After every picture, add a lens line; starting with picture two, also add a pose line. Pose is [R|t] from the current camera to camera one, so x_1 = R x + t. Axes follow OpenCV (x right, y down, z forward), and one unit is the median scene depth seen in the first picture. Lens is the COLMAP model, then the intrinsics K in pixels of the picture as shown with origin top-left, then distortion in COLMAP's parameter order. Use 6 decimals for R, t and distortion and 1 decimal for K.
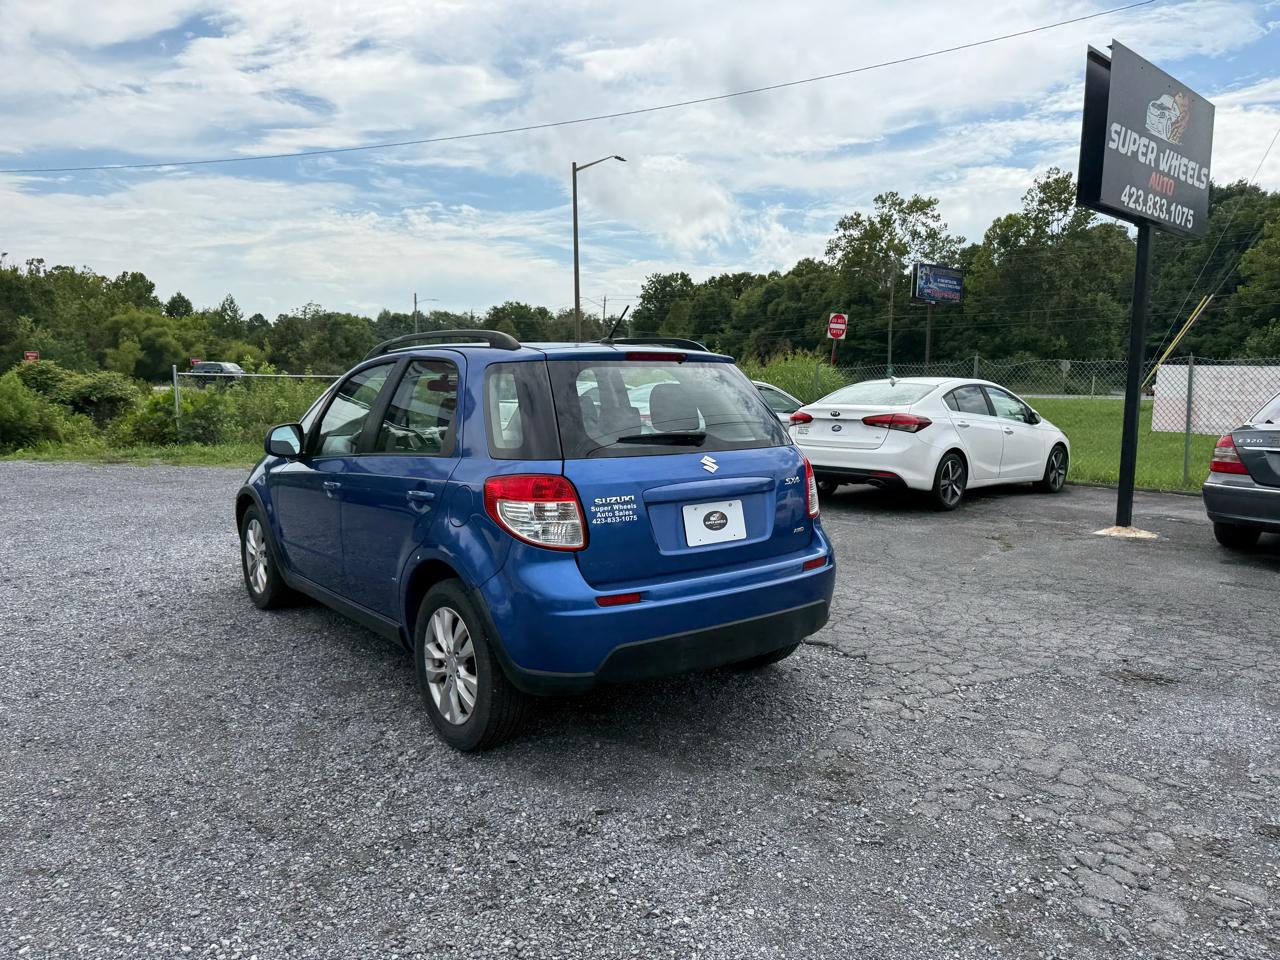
lens RADIAL K [[897.0, 0, 649.2], [0, 897.0, 479.1], [0, 0, 1]] dist [0.054090, -0.066569]
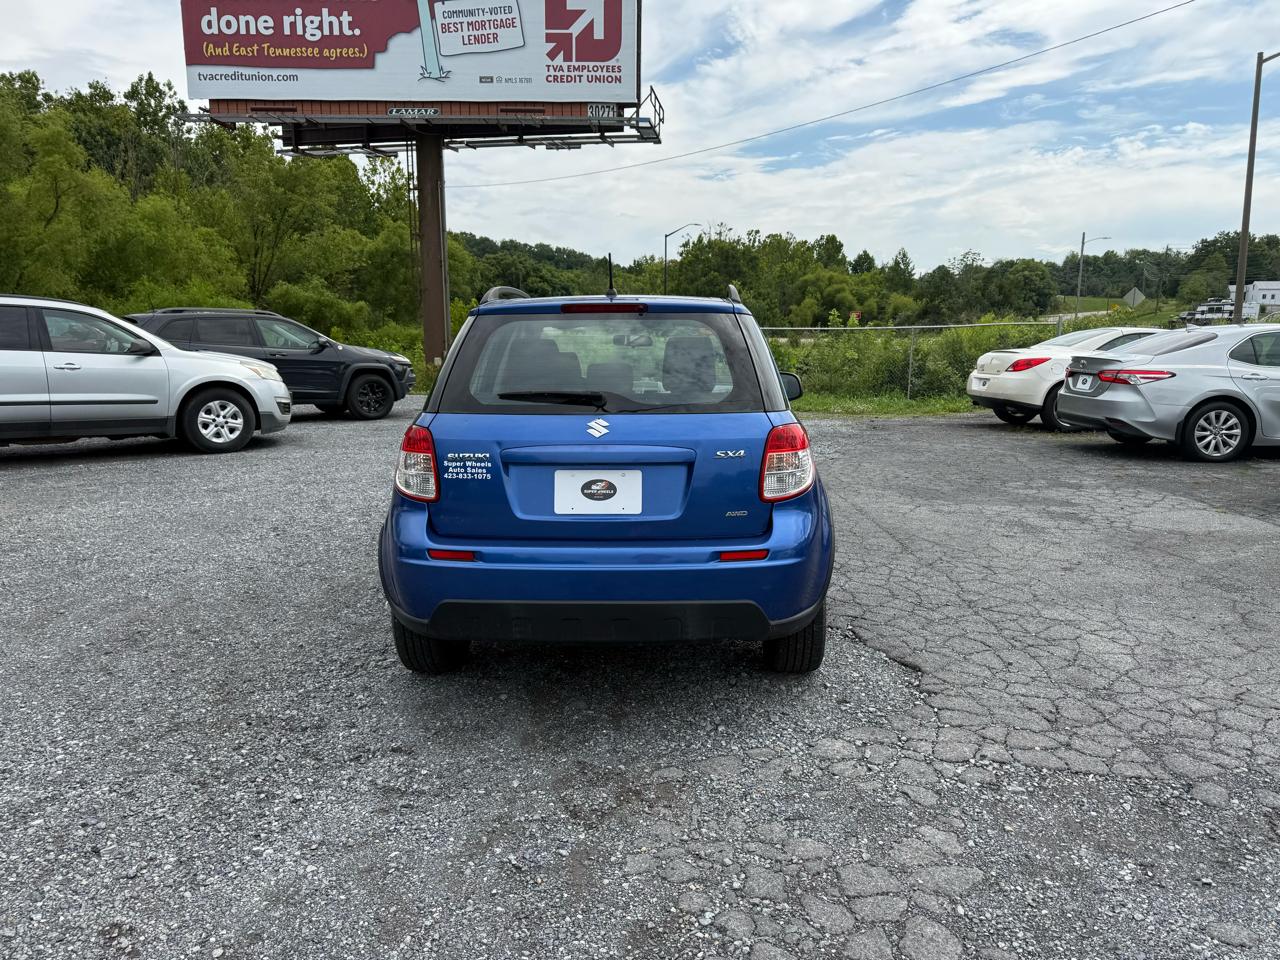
lens RADIAL K [[897.0, 0, 647.0], [0, 897.0, 481.0], [0, 0, 1]] dist [0.054090, -0.066569]
pose [[0.755073, 0.099402, -0.648062, 0.026728], [-0.062543, 0.994853, 0.079724, -0.001470], [0.652651, -0.019666, 0.757403, 0.012932]]
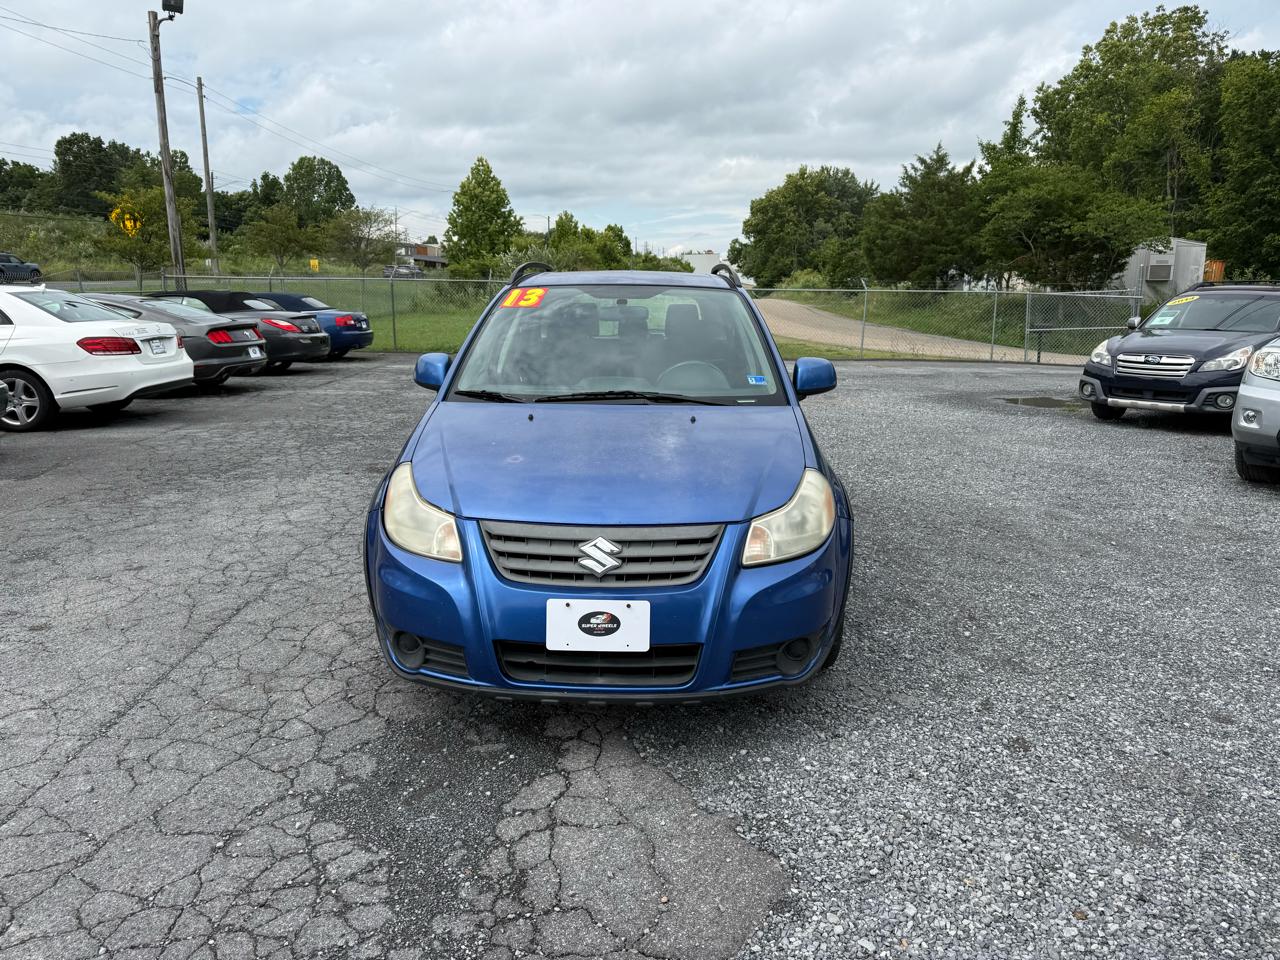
lens RADIAL K [[897.0, 0, 633.9], [0, 897.0, 491.4], [0, 0, 1]] dist [0.054090, -0.066569]
pose [[-0.767822, -0.148979, 0.623101, -0.043466], [0.060380, 0.951431, 0.301884, -0.011152], [-0.637812, 0.269416, -0.721534, 0.092378]]
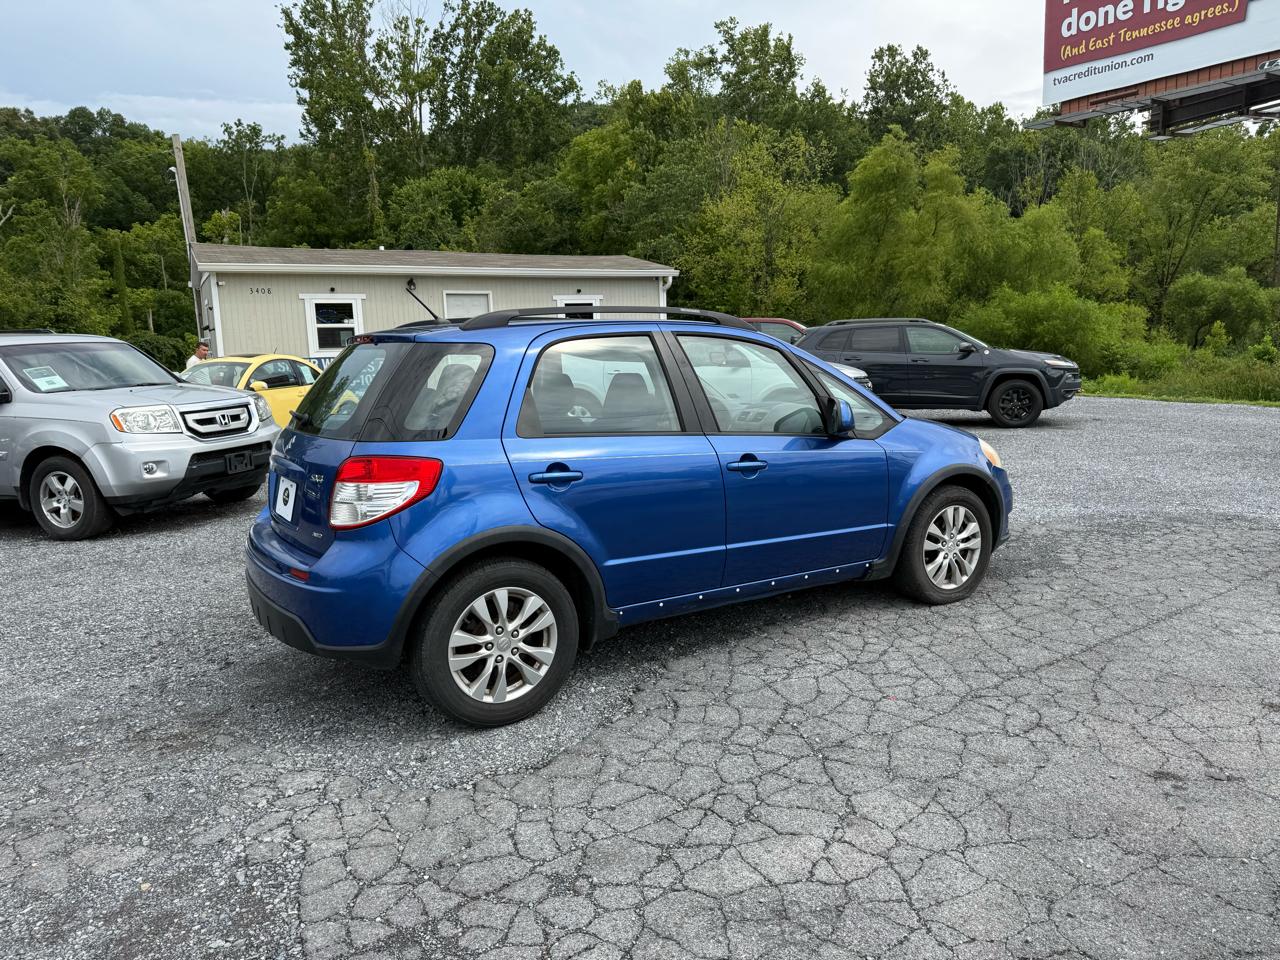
lens RADIAL K [[897.0, 0, 651.1], [0, 897.0, 475.0], [0, 0, 1]] dist [0.054090, -0.066569]
pose [[-0.109050, 0.139348, -0.984221, 0.041705], [-0.074998, 0.986150, 0.147931, -0.006636], [0.991203, 0.089946, -0.097089, 0.058597]]
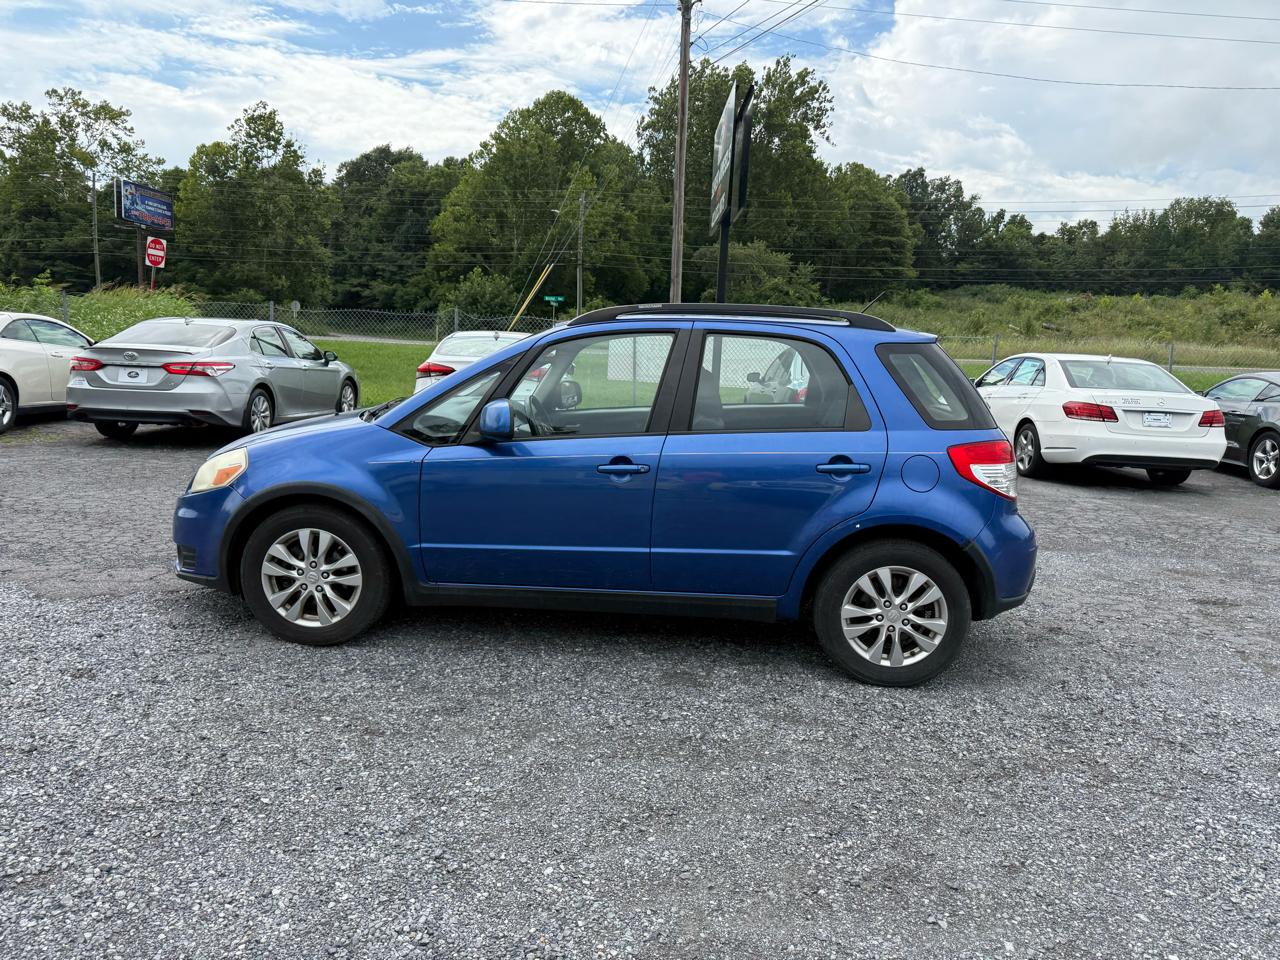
lens RADIAL K [[897.0, 0, 647.2], [0, 897.0, 477.7], [0, 0, 1]] dist [0.054090, -0.066569]
pose [[0.662030, -0.091584, 0.743860, -0.047370], [0.041579, 0.995465, 0.085557, -0.002843], [-0.748323, -0.025712, 0.662836, 0.018585]]
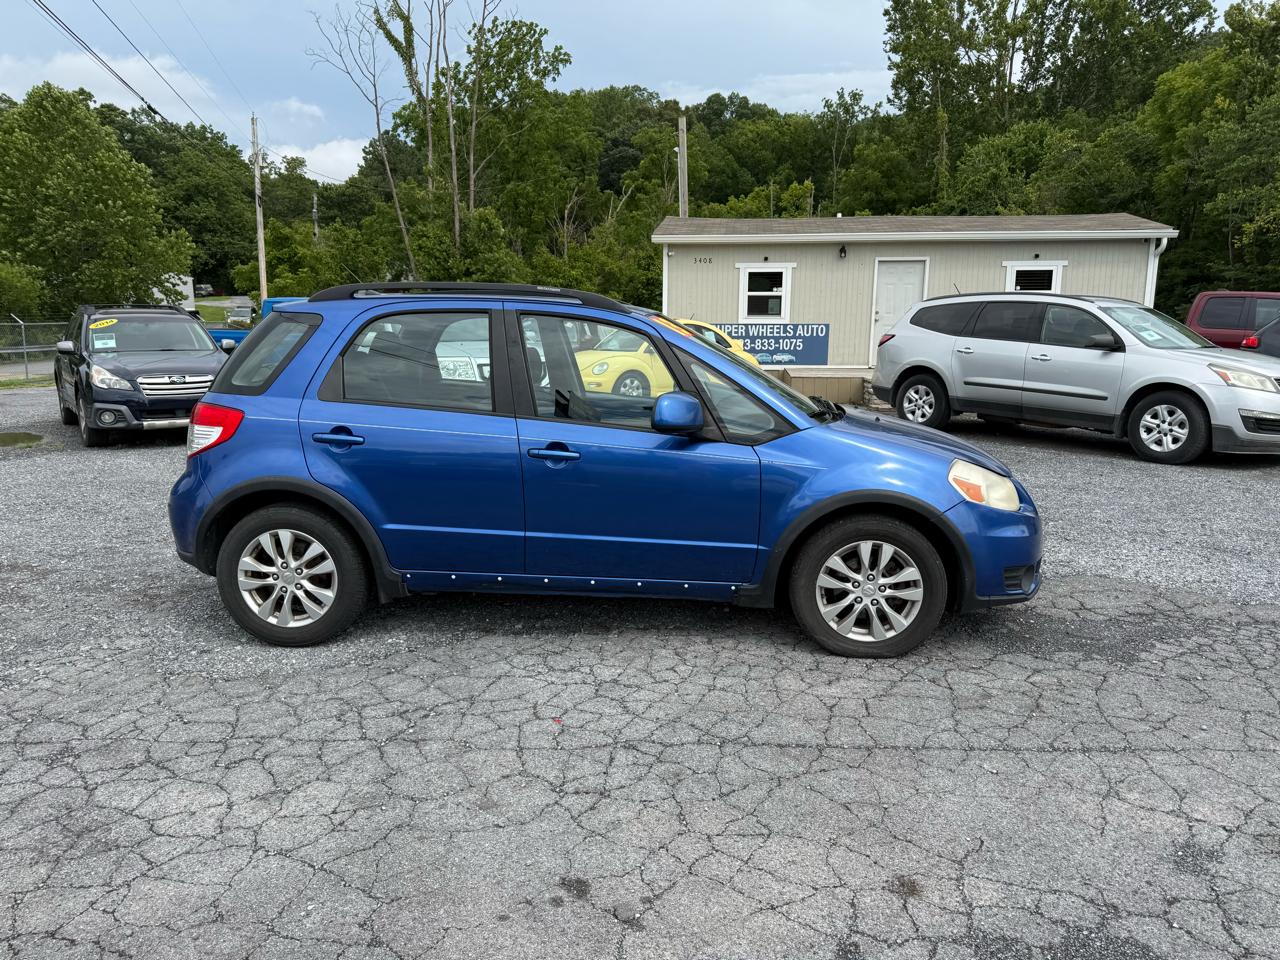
lens RADIAL K [[897.0, 0, 648.4], [0, 897.0, 491.4], [0, 0, 1]] dist [0.054090, -0.066569]
pose [[-0.667598, 0.129244, -0.733218, 0.026050], [-0.091062, 0.963249, 0.252703, -0.010312], [0.738932, 0.235473, -0.631294, 0.089268]]
